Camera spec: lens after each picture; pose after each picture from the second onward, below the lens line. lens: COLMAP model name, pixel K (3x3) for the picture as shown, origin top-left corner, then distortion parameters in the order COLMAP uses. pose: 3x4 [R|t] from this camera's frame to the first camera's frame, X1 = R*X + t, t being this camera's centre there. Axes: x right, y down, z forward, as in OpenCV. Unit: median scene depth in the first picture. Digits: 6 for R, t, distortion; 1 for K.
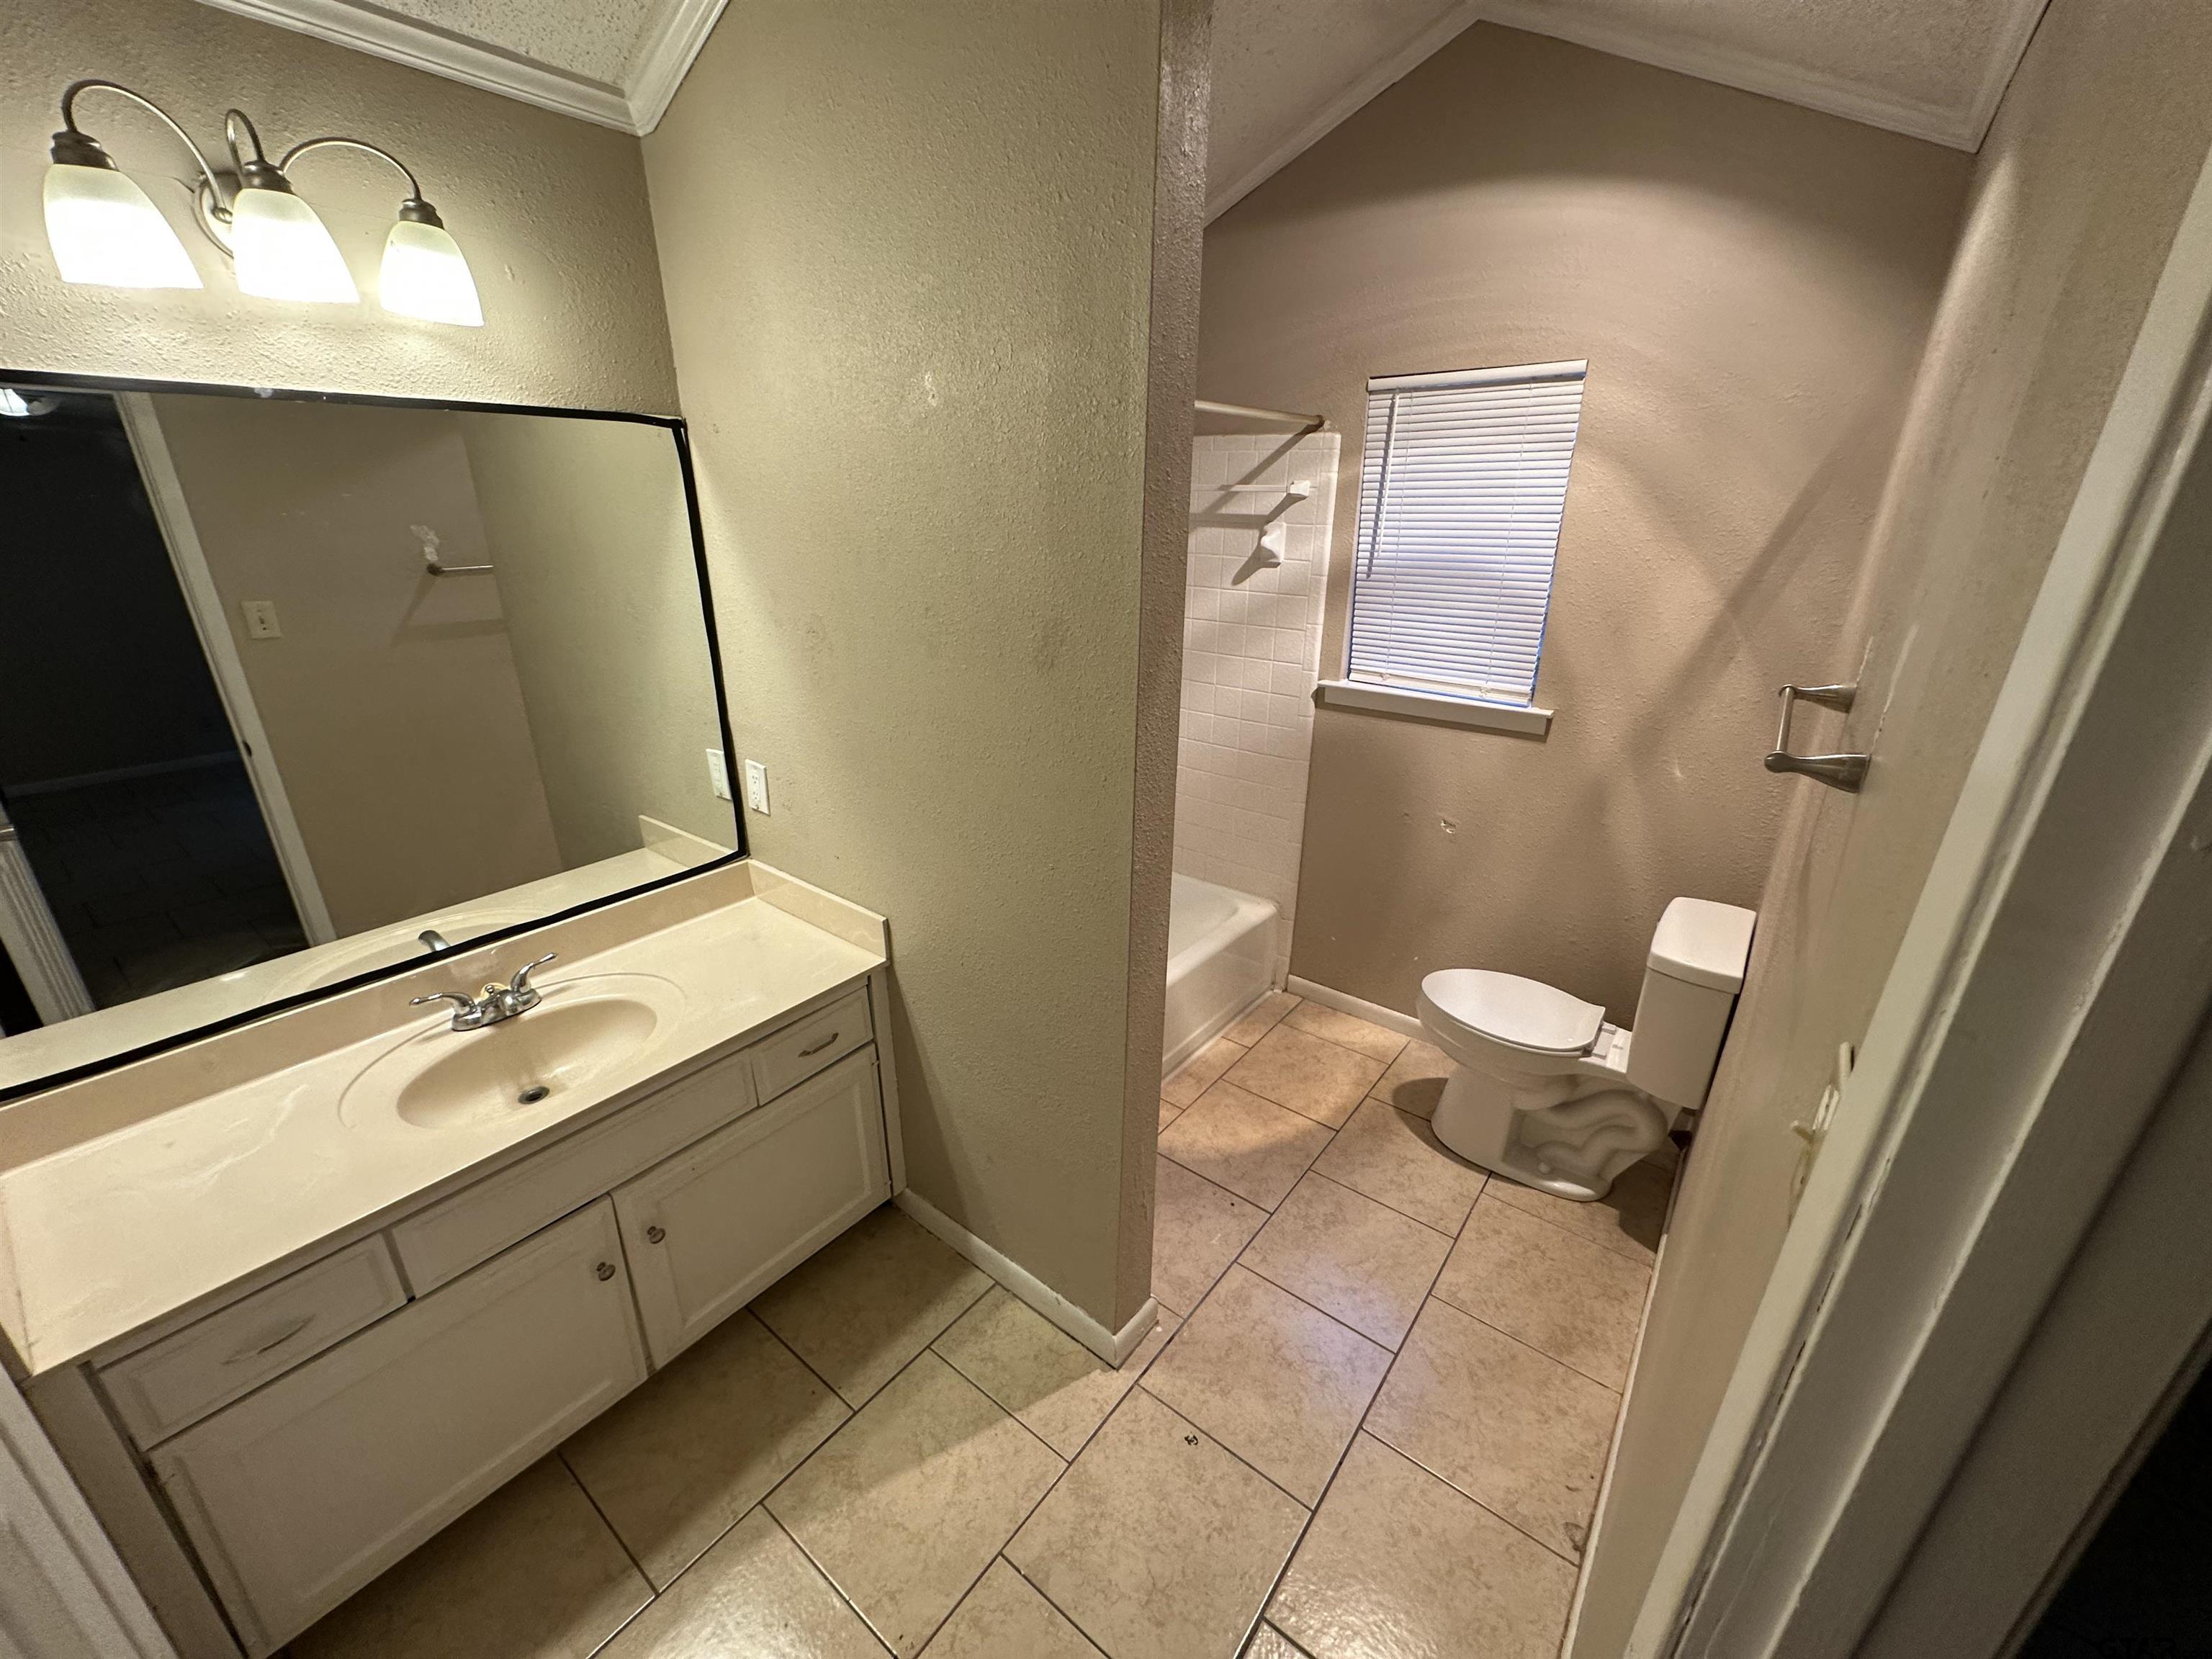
lens RADIAL K [[883.9, 0, 1108.1], [0, 883.9, 828.4], [0, 0, 1]] dist [-0.000380, -0.000476]
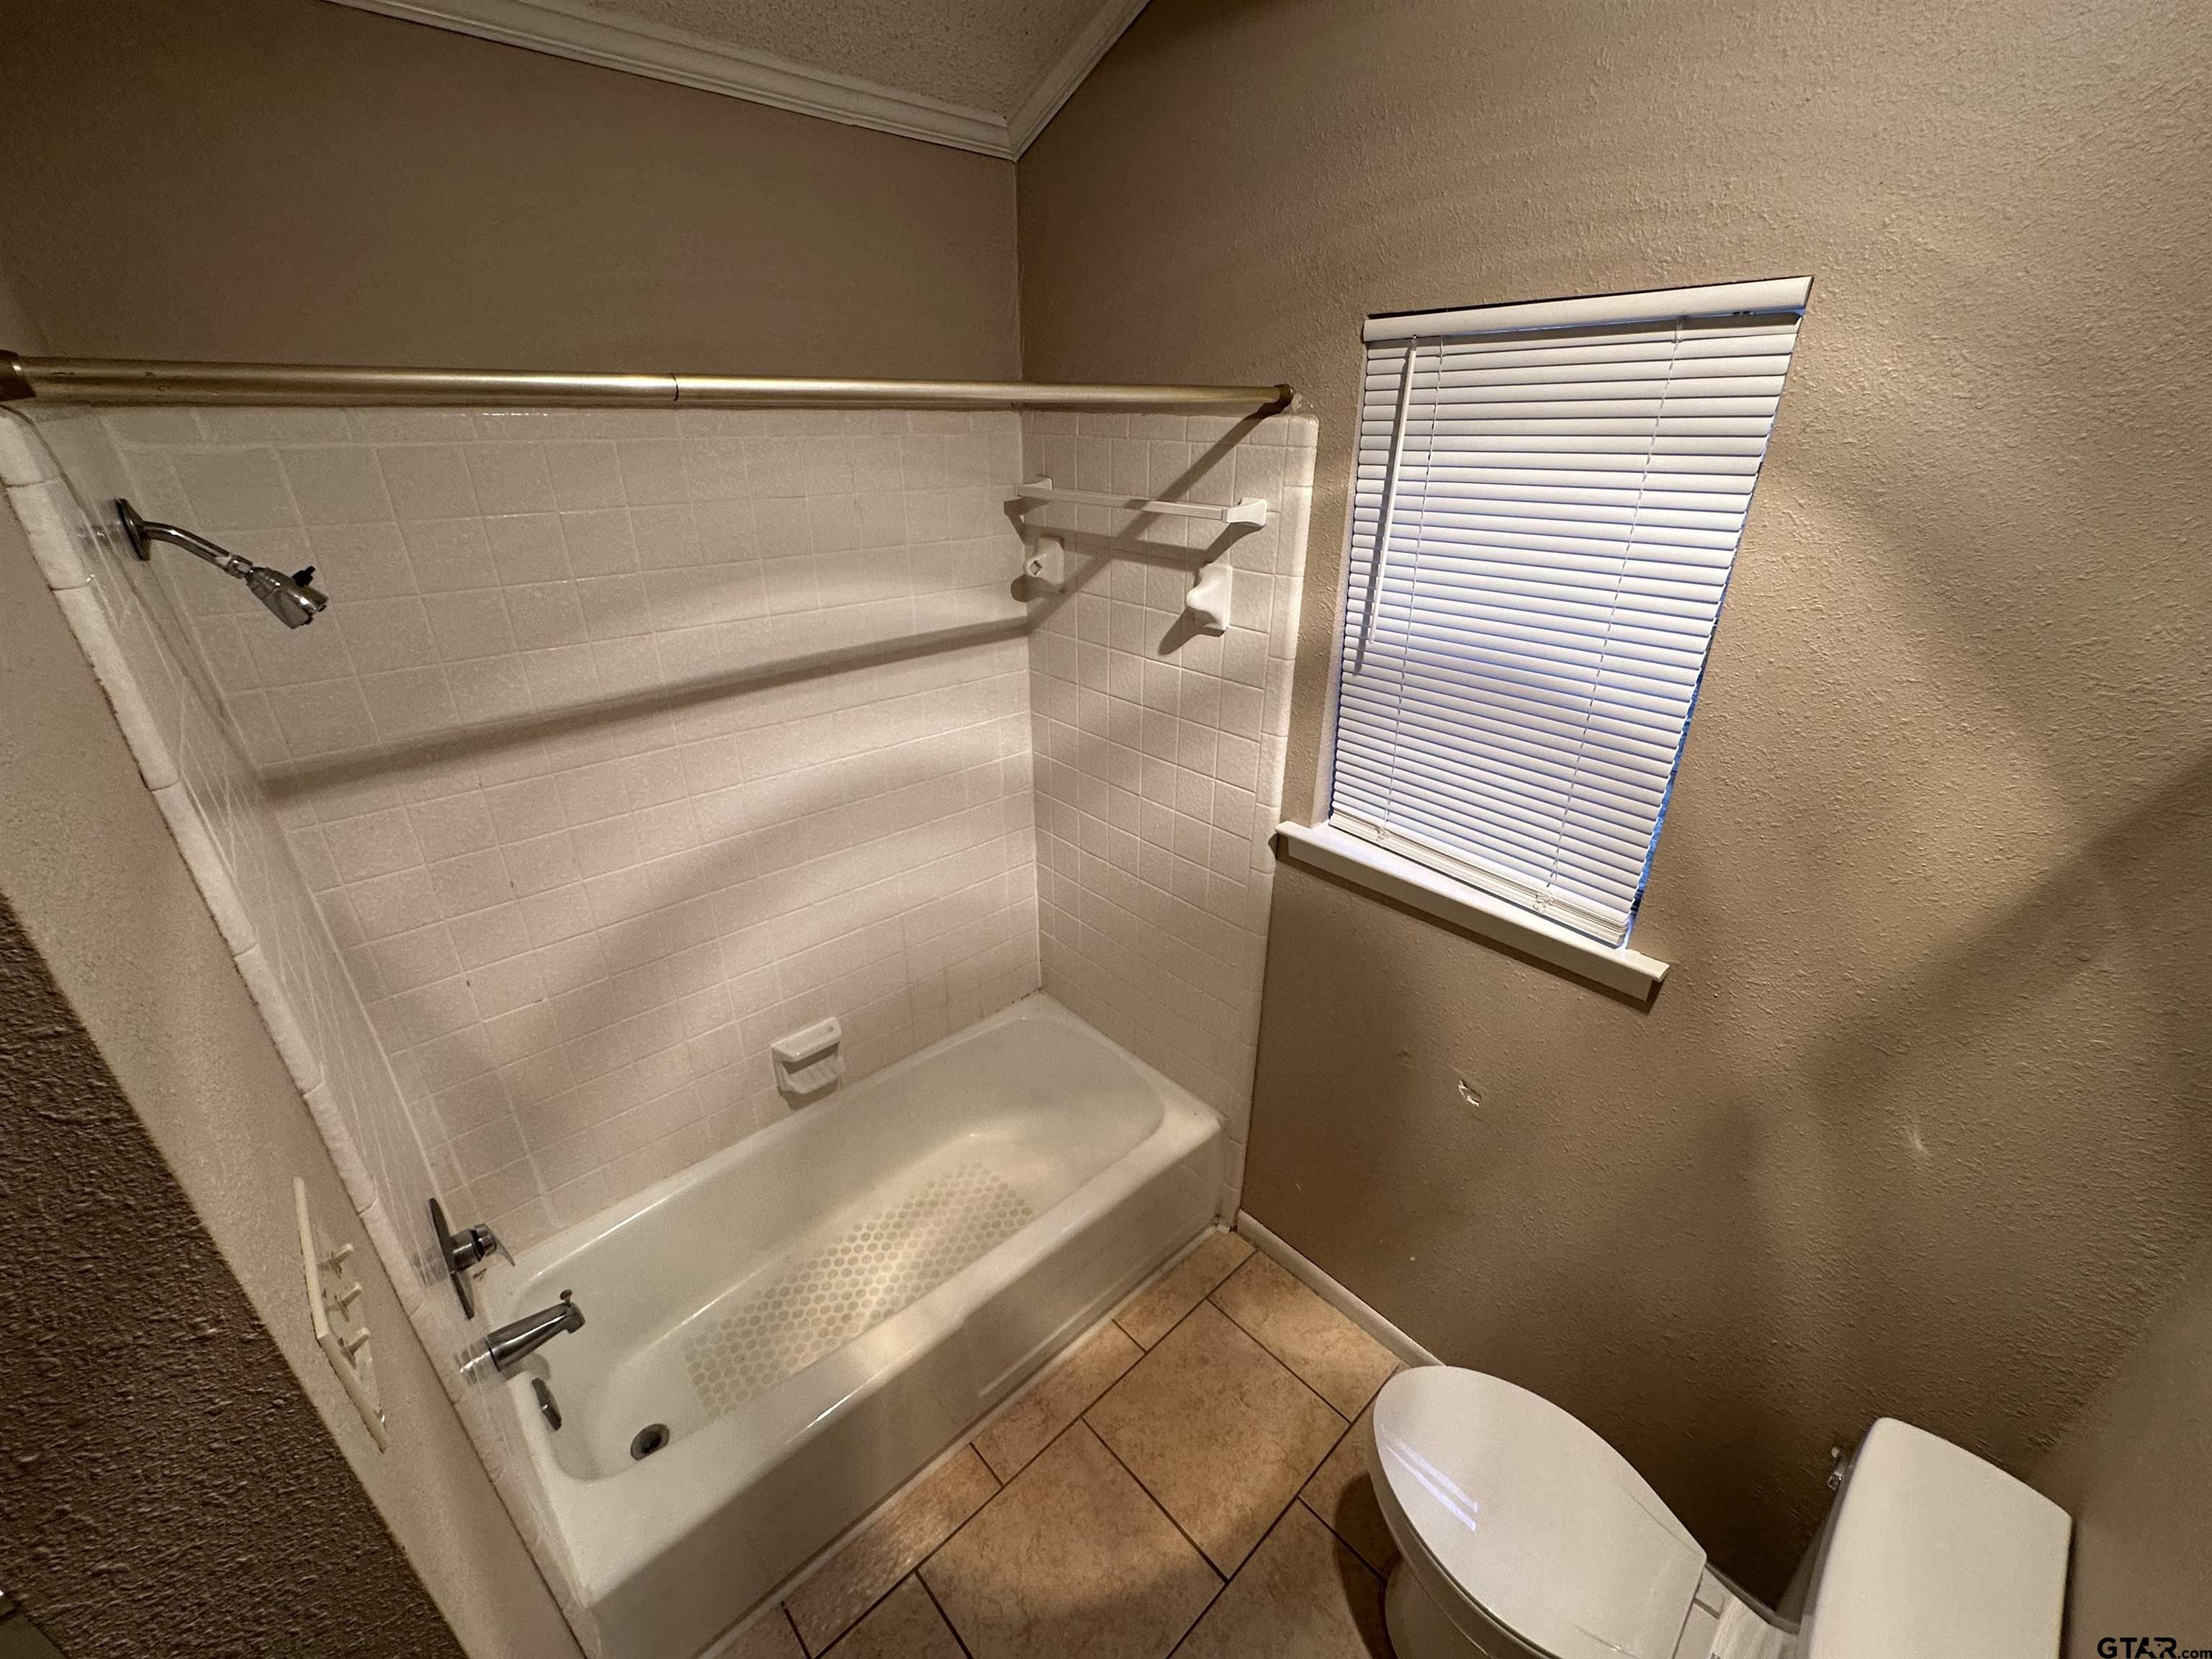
lens RADIAL K [[883.9, 0, 1108.1], [0, 883.9, 828.4], [0, 0, 1]] dist [-0.000380, -0.000476]
pose [[0.987710, 0.063841, -0.142668, 0.221853], [-0.052756, 0.995383, 0.080180, -0.219260], [0.147128, -0.071668, 0.986518, 0.396057]]
